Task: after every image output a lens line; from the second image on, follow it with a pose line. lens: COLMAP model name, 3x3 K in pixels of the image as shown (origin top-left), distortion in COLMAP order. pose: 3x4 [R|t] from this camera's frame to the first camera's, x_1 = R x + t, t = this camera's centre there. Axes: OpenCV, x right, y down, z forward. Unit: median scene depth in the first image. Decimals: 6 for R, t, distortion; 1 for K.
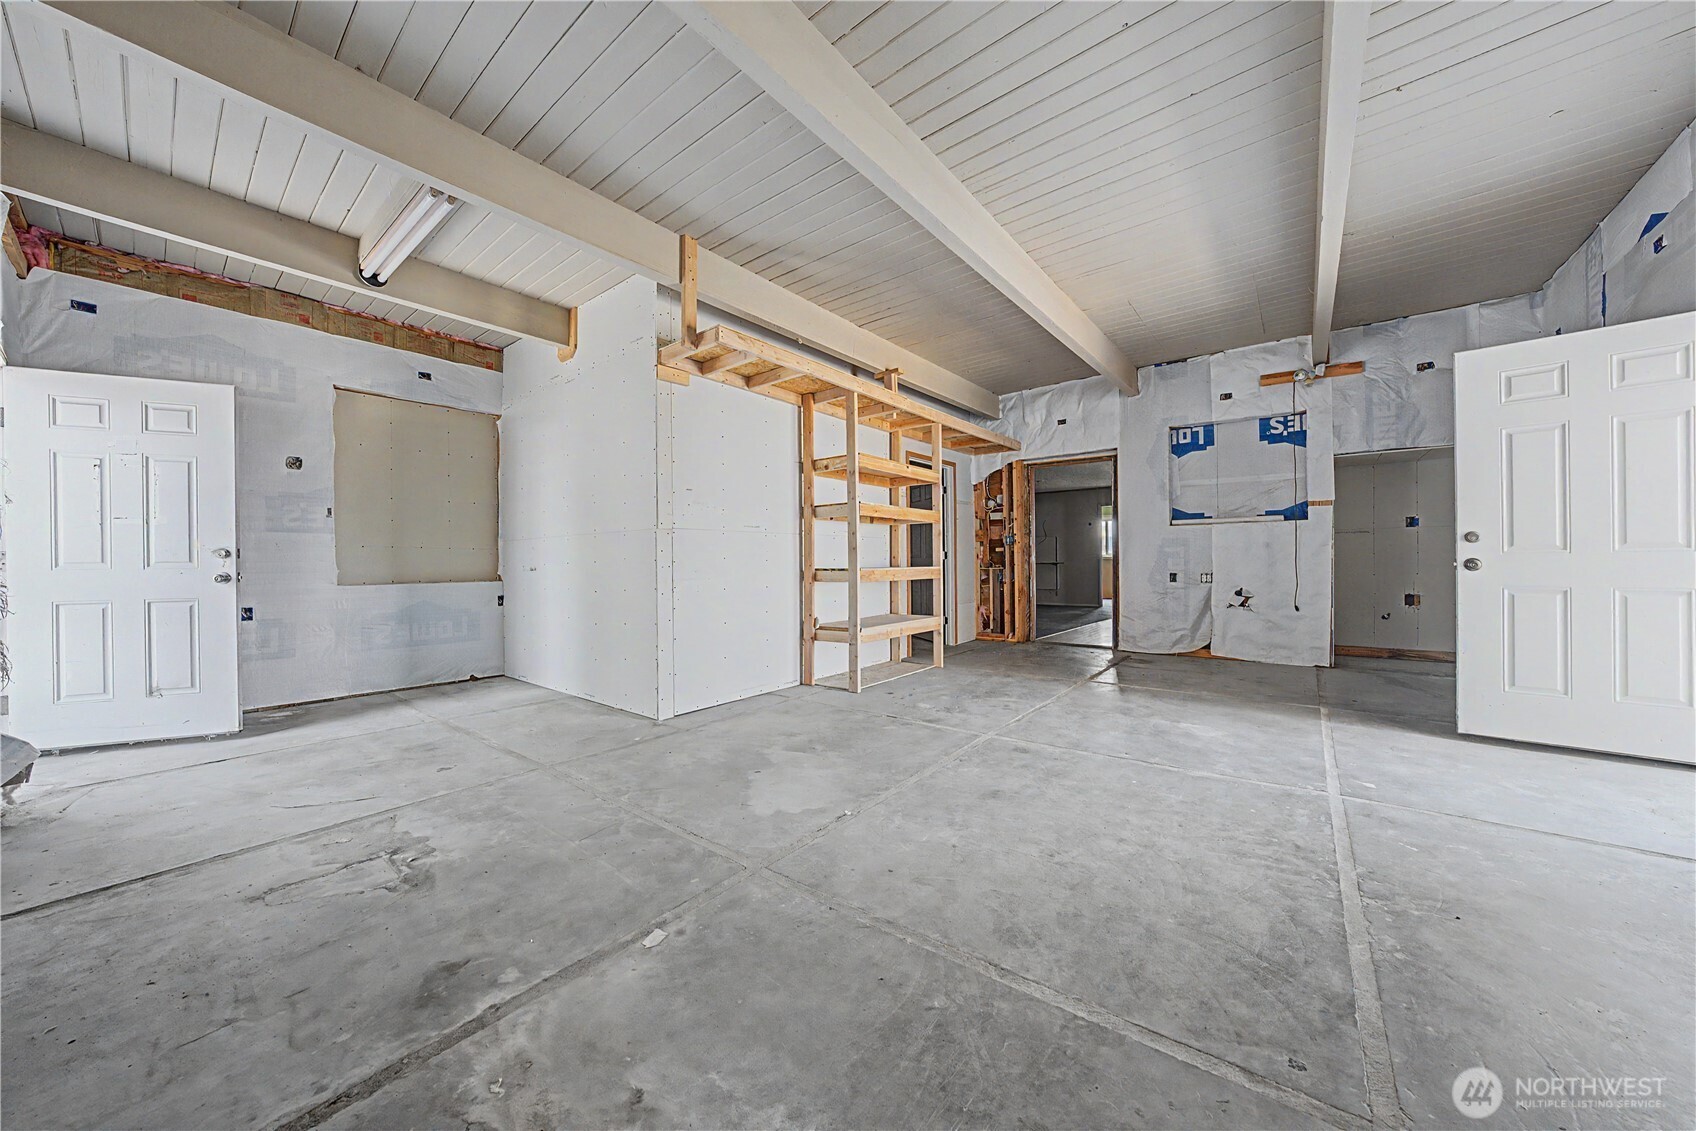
lens RADIAL K [[583.1, 0, 850.7], [0, 583.1, 566.4], [0, 0, 1]] dist [-0.022700, 0.002641]
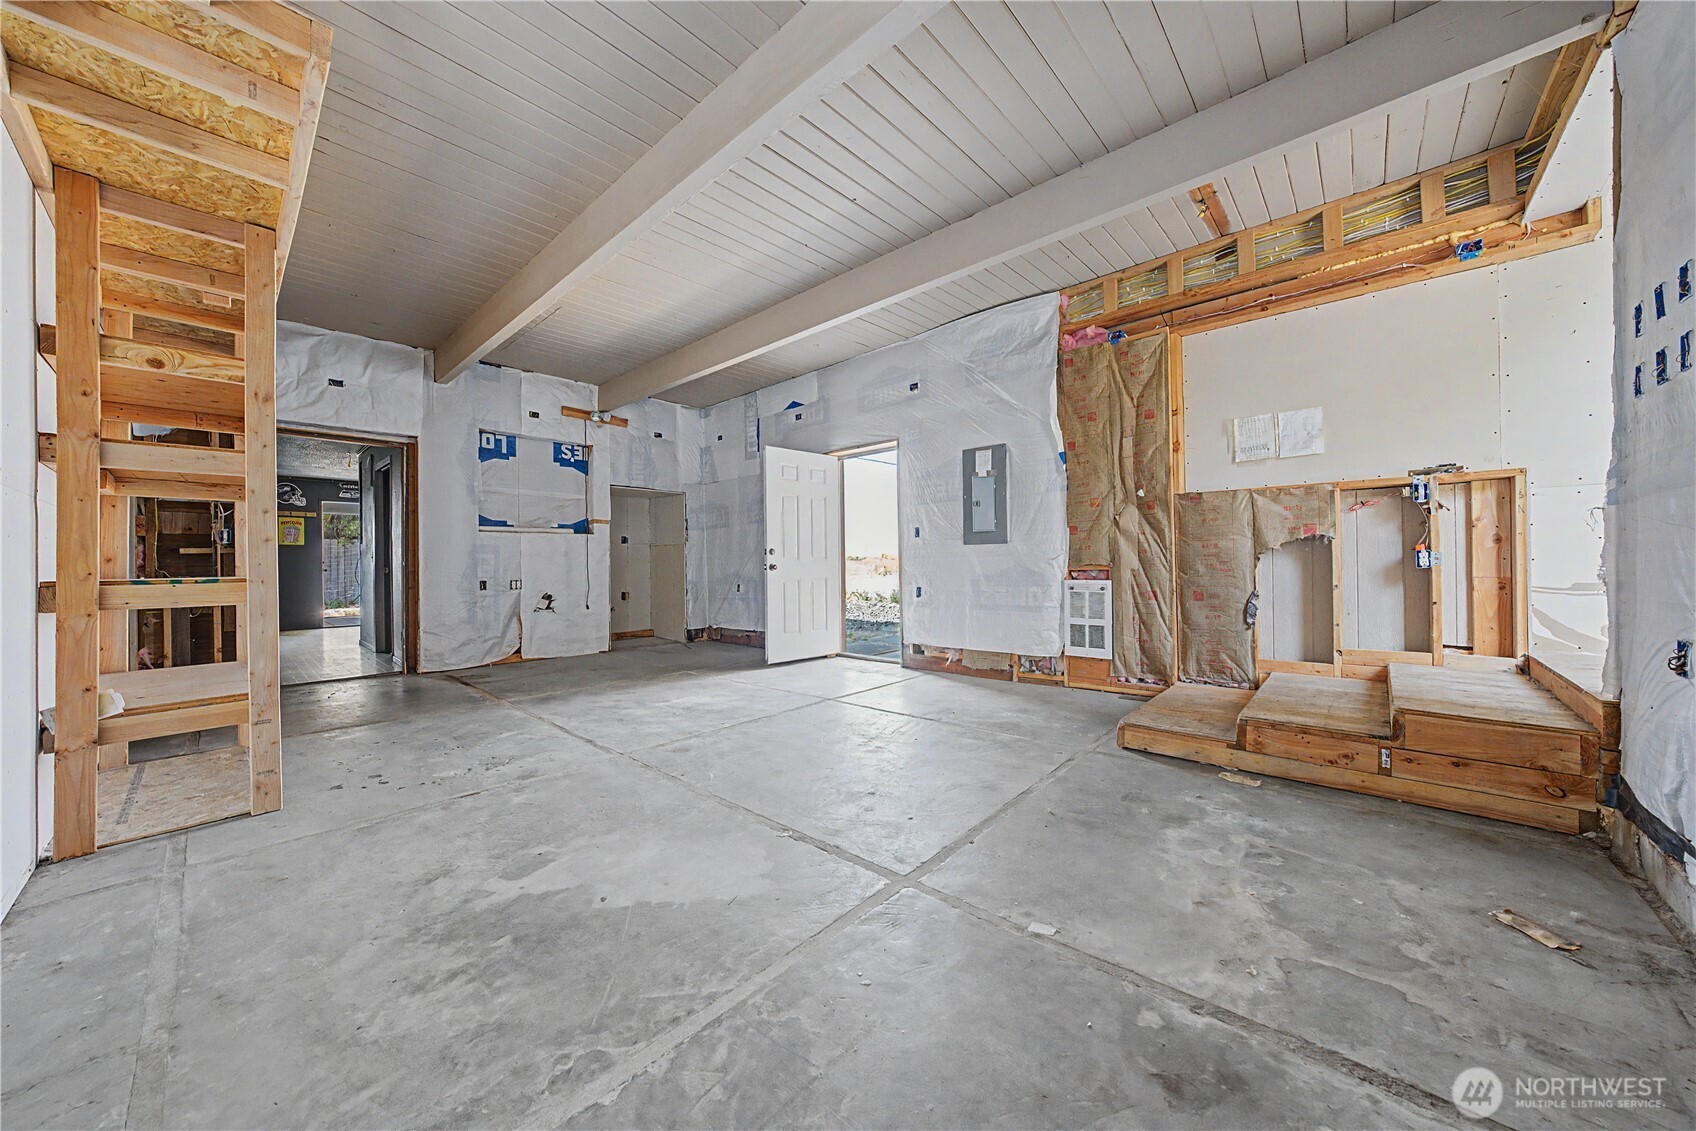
lens RADIAL K [[583.1, 0, 847.6], [0, 583.1, 560.3], [0, 0, 1]] dist [-0.022700, 0.002641]
pose [[0.069177, 0.015222, 0.997488, -0.552745], [0.018989, 0.999682, -0.016572, 0.007731], [-0.997424, 0.020087, 0.068866, 0.507498]]
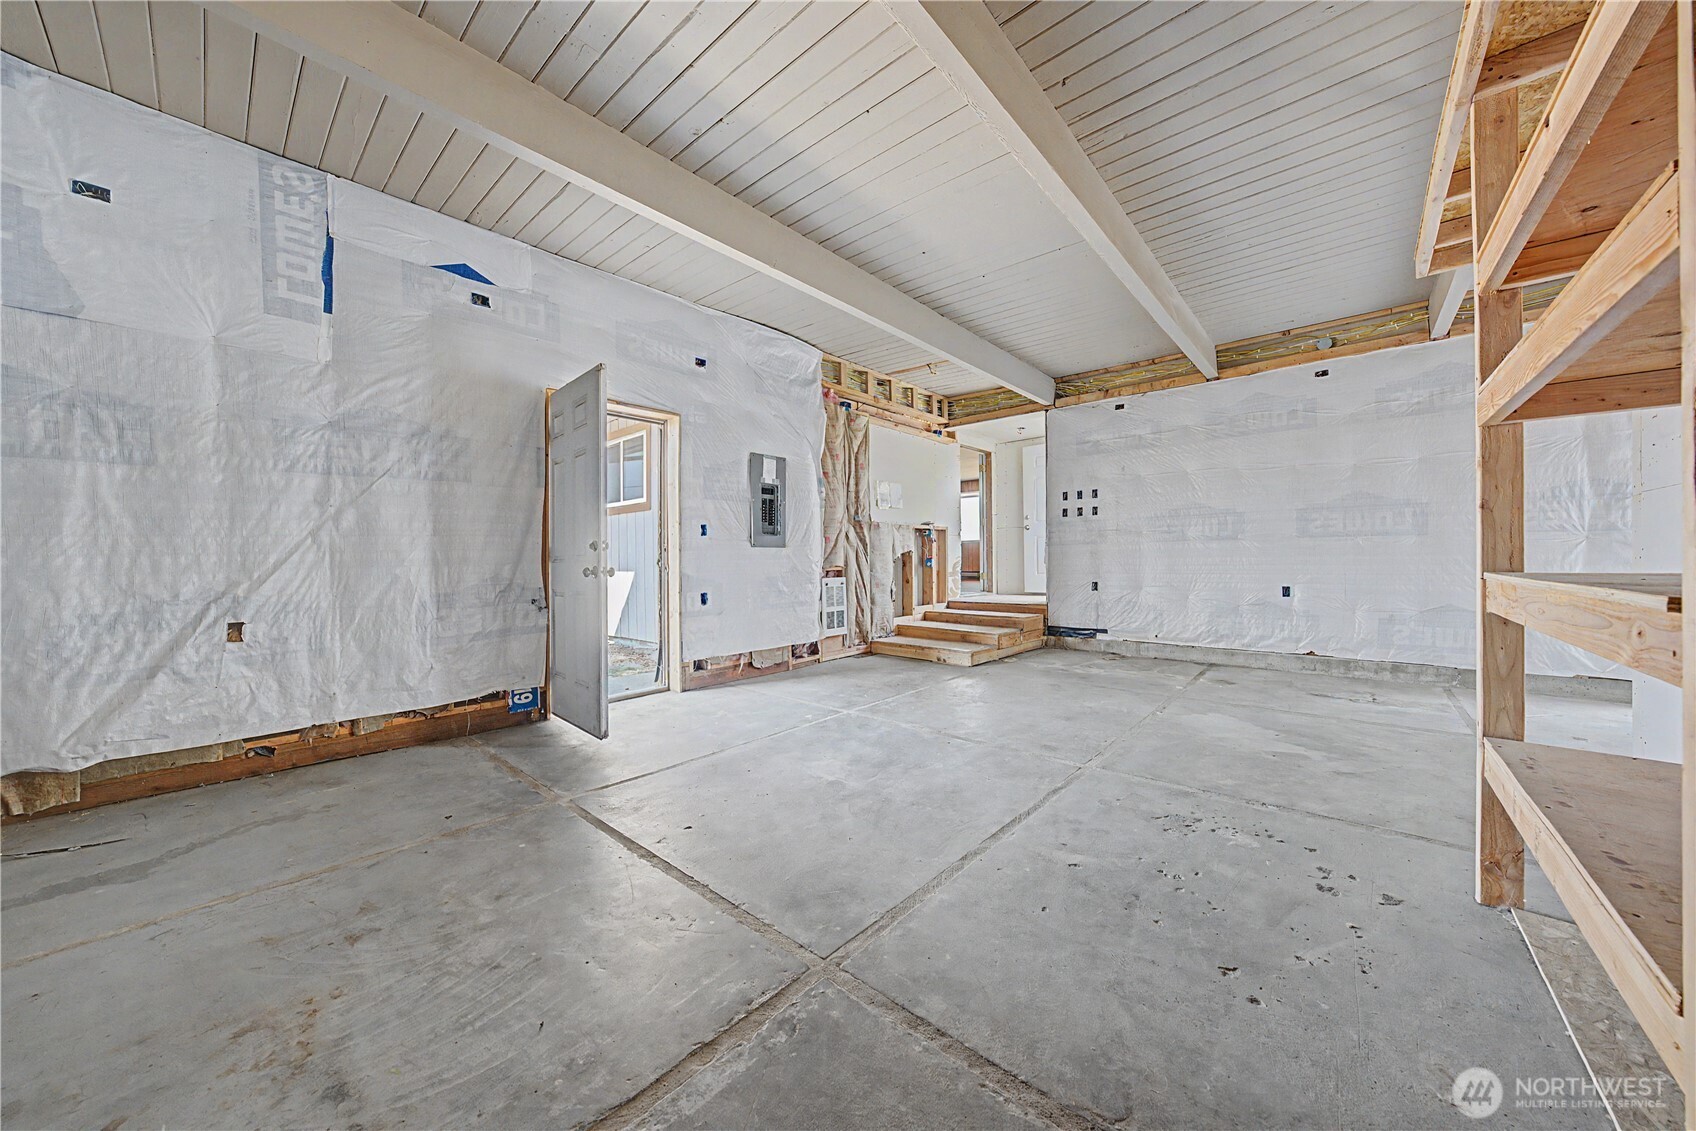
lens RADIAL K [[583.1, 0, 847.5], [0, 583.1, 561.1], [0, 0, 1]] dist [-0.022700, 0.002641]
pose [[-0.998285, 0.021125, 0.054600, 0.463555], [0.021592, 0.999735, 0.007968, -0.017569], [-0.054417, 0.009133, -0.998477, 1.610075]]
